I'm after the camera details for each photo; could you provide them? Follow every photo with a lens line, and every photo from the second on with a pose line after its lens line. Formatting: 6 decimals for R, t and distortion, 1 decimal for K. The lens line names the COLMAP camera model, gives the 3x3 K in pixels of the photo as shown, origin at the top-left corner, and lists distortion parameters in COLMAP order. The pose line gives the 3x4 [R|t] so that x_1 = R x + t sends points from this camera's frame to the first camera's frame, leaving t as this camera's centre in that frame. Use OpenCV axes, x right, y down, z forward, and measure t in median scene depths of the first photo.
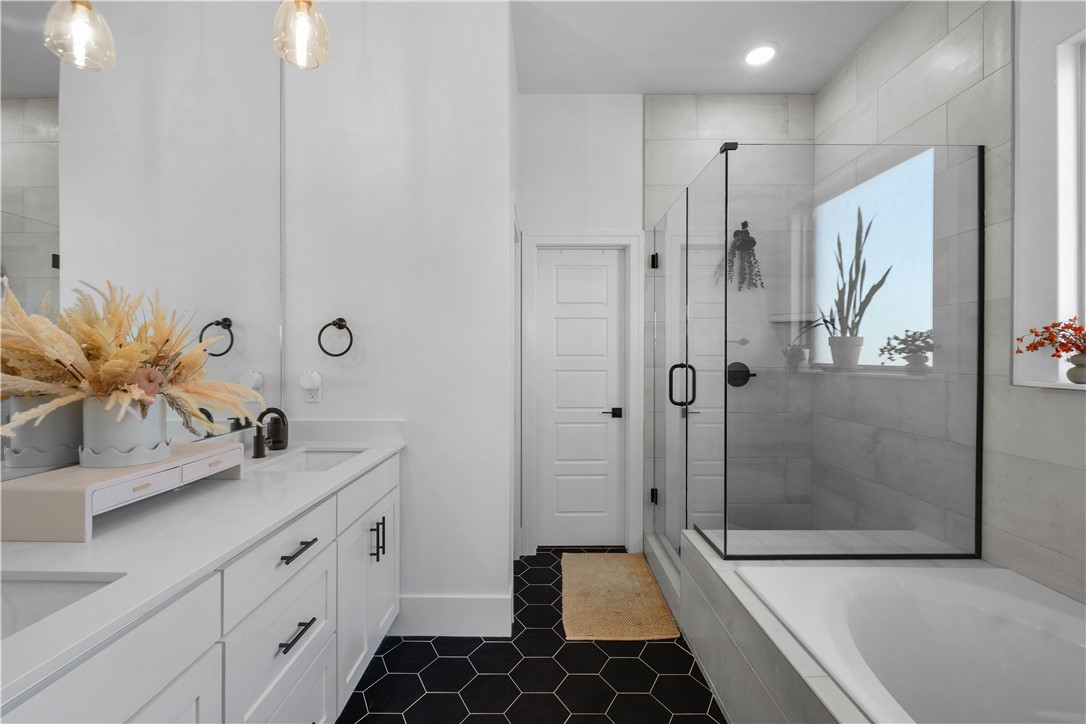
lens RADIAL K [[473.5, 0, 543.0], [0, 473.5, 362.0], [0, 0, 1]] dist [-0.002493, -0.000376]
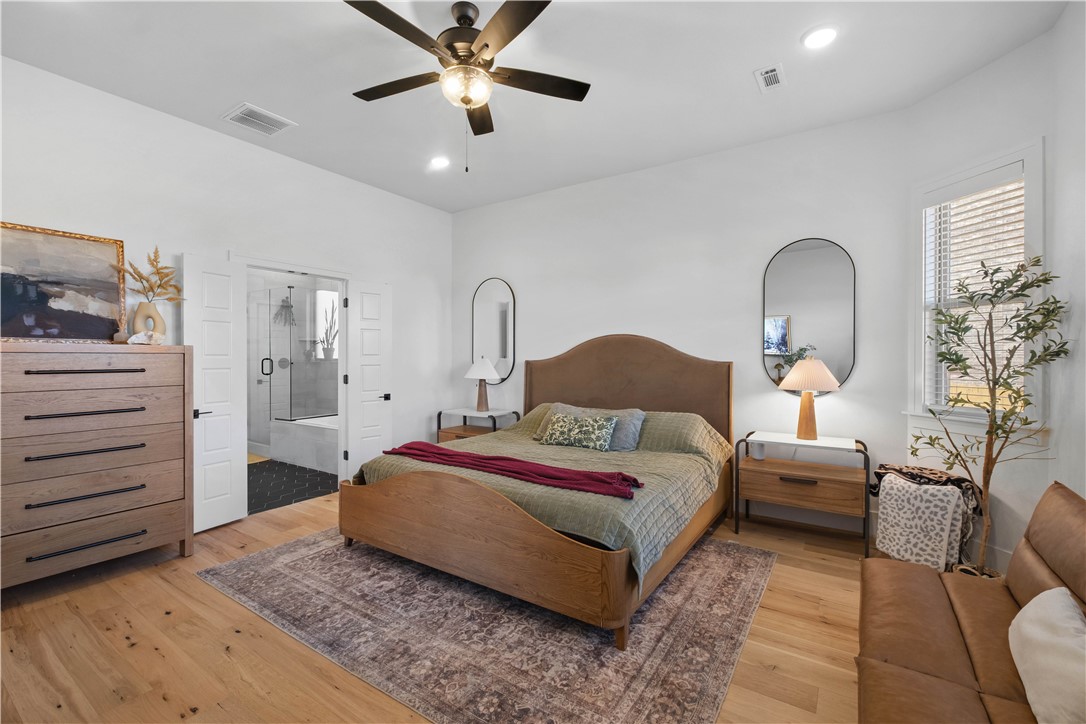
lens RADIAL K [[473.5, 0, 543.0], [0, 473.5, 362.0], [0, 0, 1]] dist [-0.002493, -0.000376]
pose [[0.553715, -0.008882, 0.832659, -0.822603], [0.005229, 0.999960, 0.007189, 0.011250], [-0.832690, 0.000373, 0.553739, -1.340059]]
